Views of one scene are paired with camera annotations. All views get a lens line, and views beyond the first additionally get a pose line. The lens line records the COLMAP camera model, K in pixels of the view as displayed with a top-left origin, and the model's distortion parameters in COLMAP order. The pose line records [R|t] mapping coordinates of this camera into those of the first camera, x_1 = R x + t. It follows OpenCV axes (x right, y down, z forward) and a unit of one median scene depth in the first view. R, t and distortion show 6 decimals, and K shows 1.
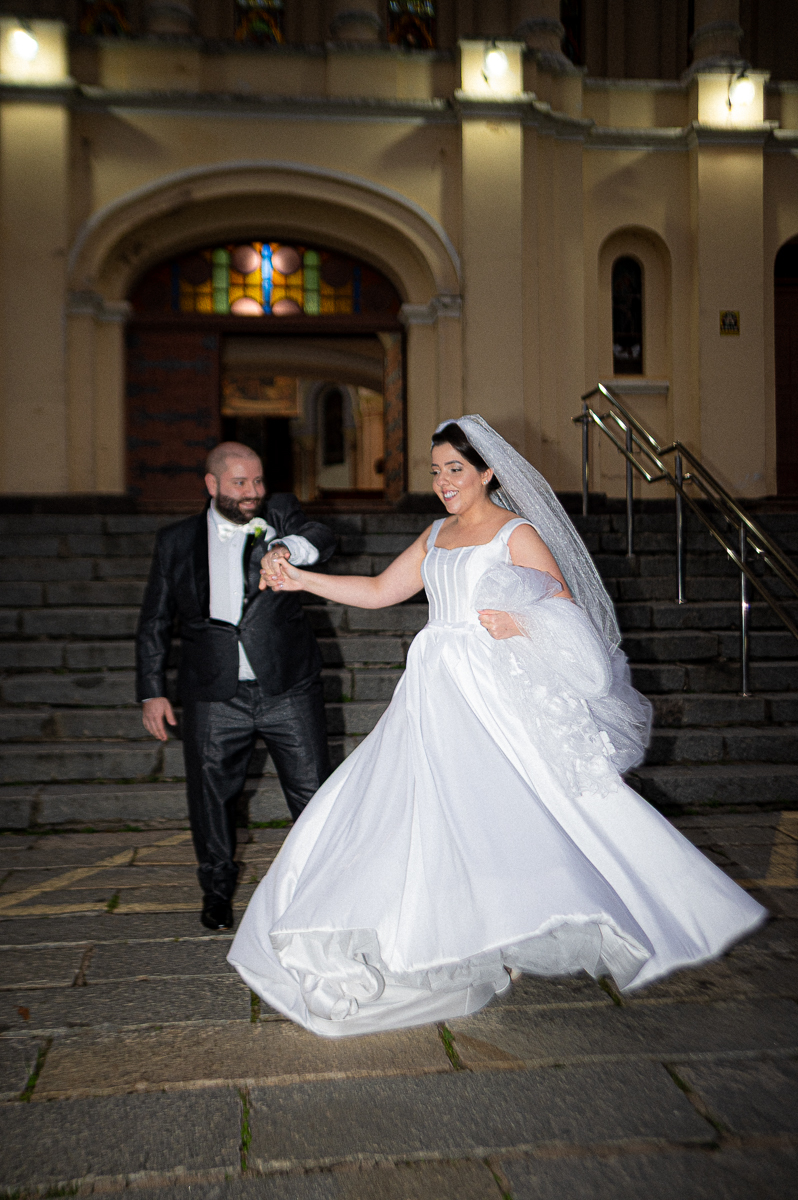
lens RADIAL K [[1250.7, 0, 399.0], [0, 1250.7, 600.0], [0, 0, 1]] dist [-0.012271, -0.012551]
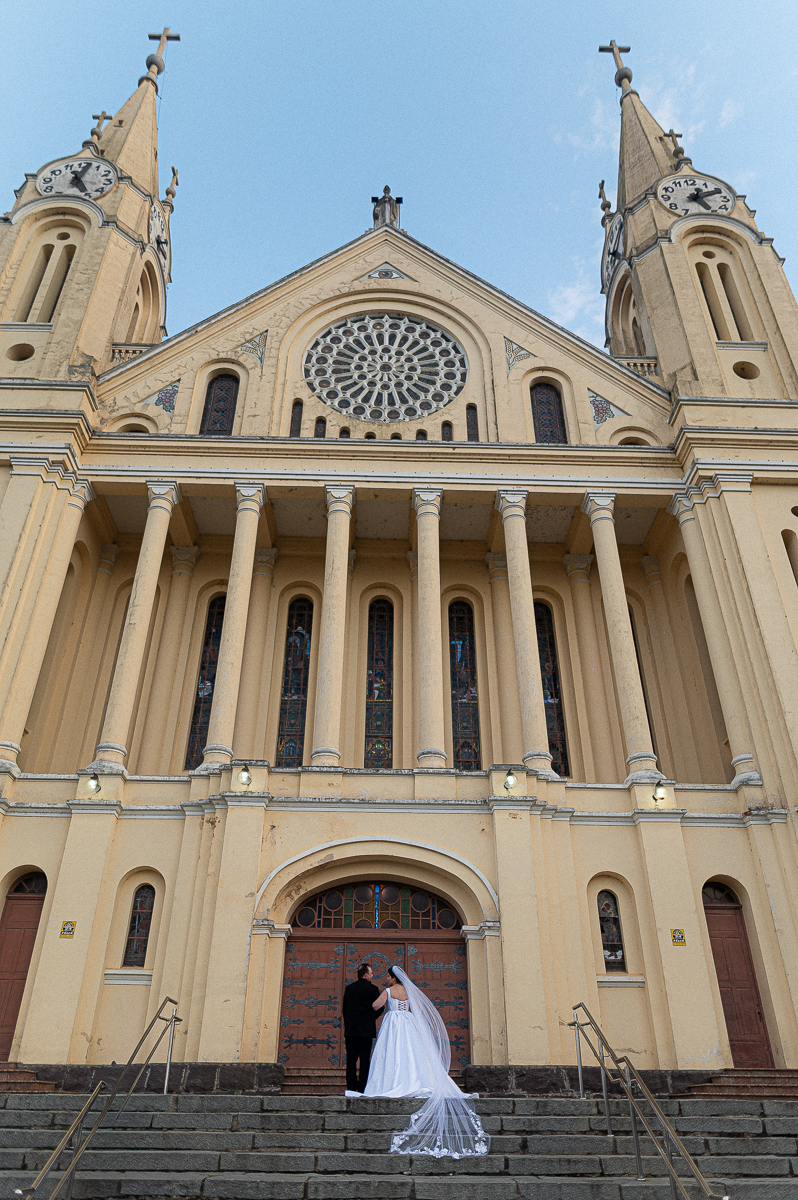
lens RADIAL K [[833.8, 0, 399.0], [0, 833.8, 600.0], [0, 0, 1]] dist [-0.001985, -0.000841]
pose [[0.996357, -0.032589, -0.078807, 0.019120], [-0.014401, 0.846533, -0.532141, -0.024308], [0.084055, 0.531338, 0.842980, -0.103353]]
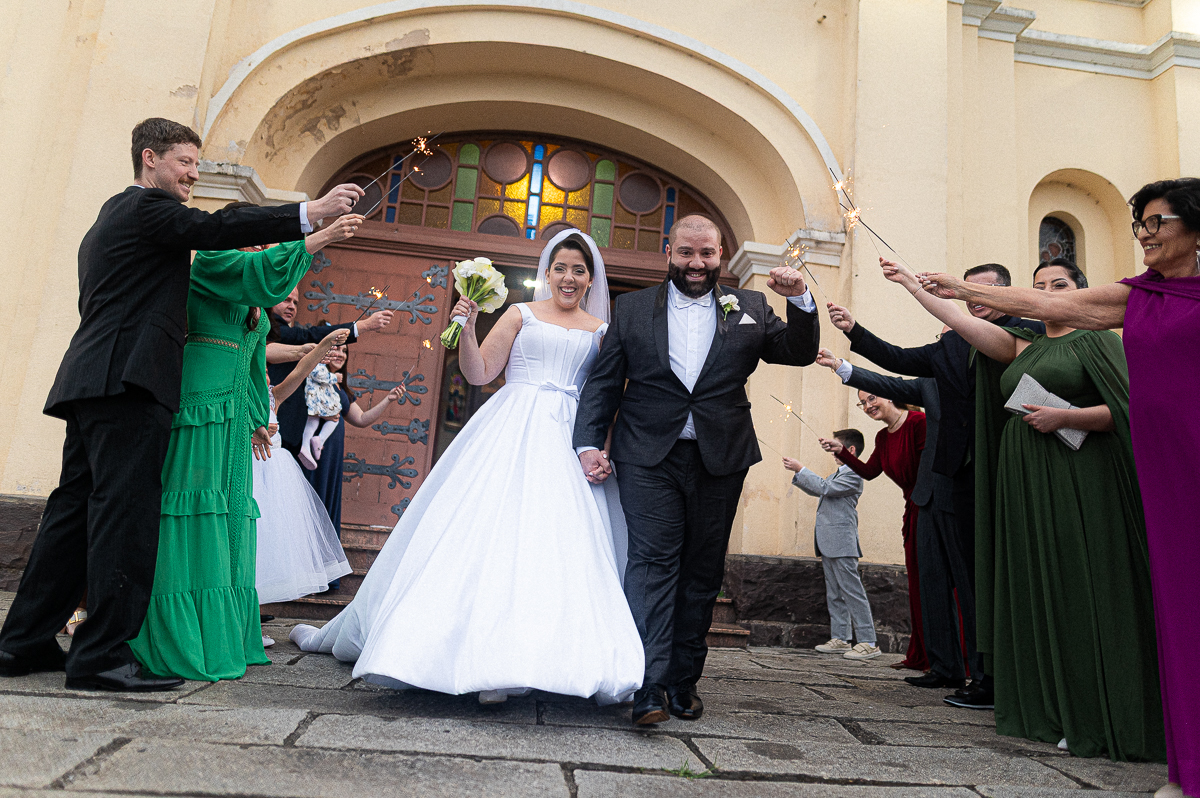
lens RADIAL K [[833.8, 0, 600.0], [0, 833.8, 399.0], [0, 0, 1]] dist [-0.001985, -0.000841]
pose [[0.996067, 0.082973, -0.031080, -0.050300], [-0.087060, 0.981710, -0.169311, -0.080475], [0.016463, 0.171351, 0.985073, 0.600674]]
